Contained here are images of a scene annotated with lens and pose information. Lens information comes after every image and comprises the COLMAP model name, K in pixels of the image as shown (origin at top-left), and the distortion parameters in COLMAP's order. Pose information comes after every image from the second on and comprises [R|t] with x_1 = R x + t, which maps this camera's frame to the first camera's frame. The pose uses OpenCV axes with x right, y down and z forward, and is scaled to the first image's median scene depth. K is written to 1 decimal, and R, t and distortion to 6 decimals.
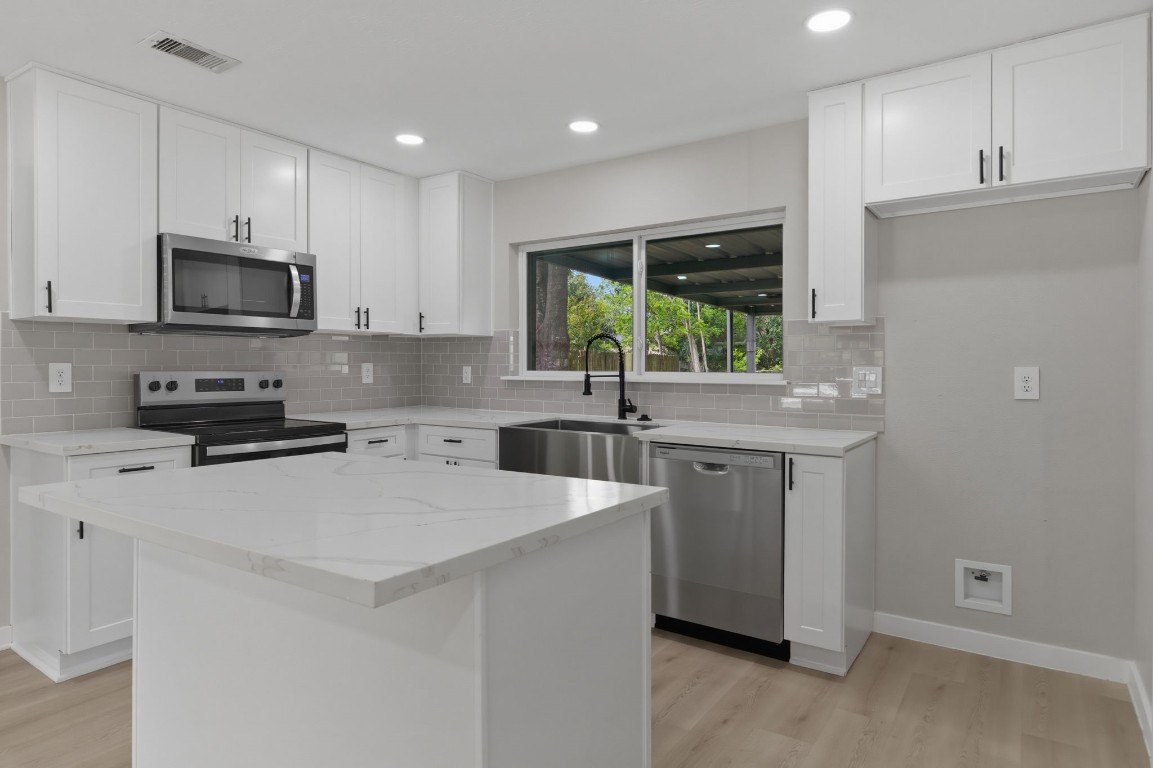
lens RADIAL K [[670.9, 0, 576.0], [0, 670.9, 372.2], [0, 0, 1]] dist [0.001059, 0.000031]
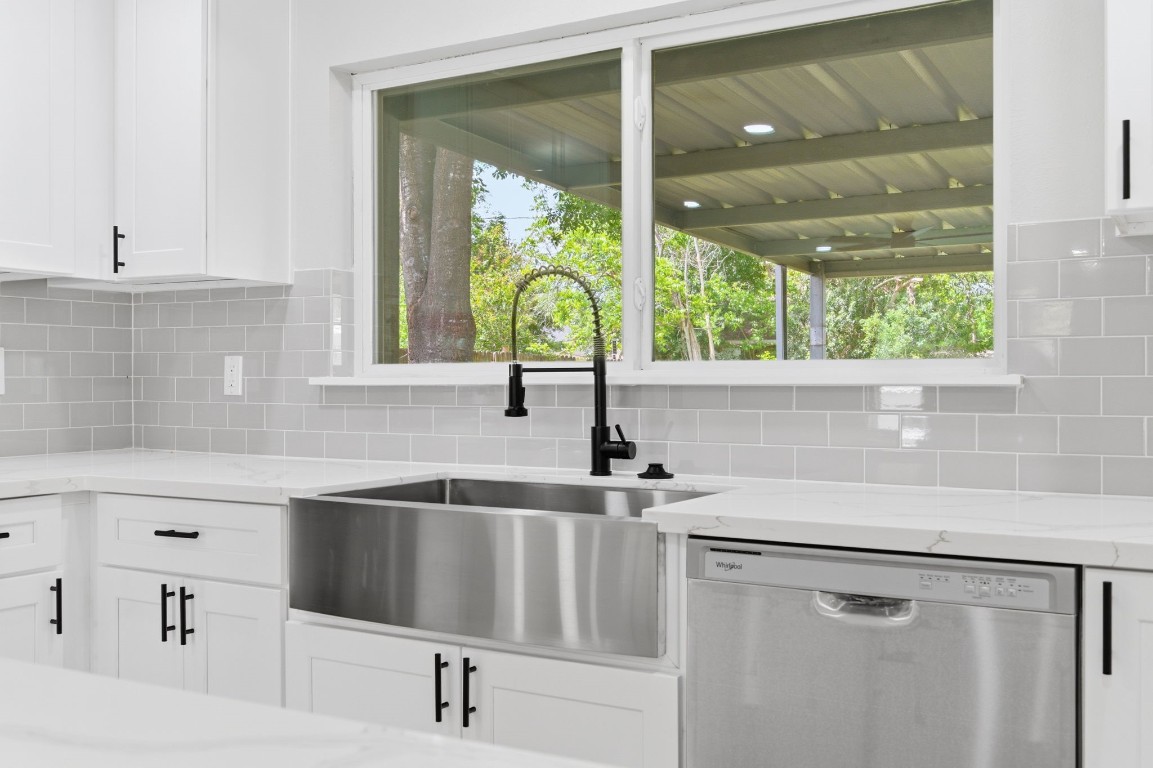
lens RADIAL K [[1154.1, 0, 576.5], [0, 1154.1, 384.0], [0, 0, 1]] dist [0.001446, 0.002629]
pose [[0.997038, -0.003005, 0.076854, 0.000042], [0.003749, 0.999948, -0.009533, 0.020666], [-0.076821, 0.009793, 0.996997, 0.295954]]
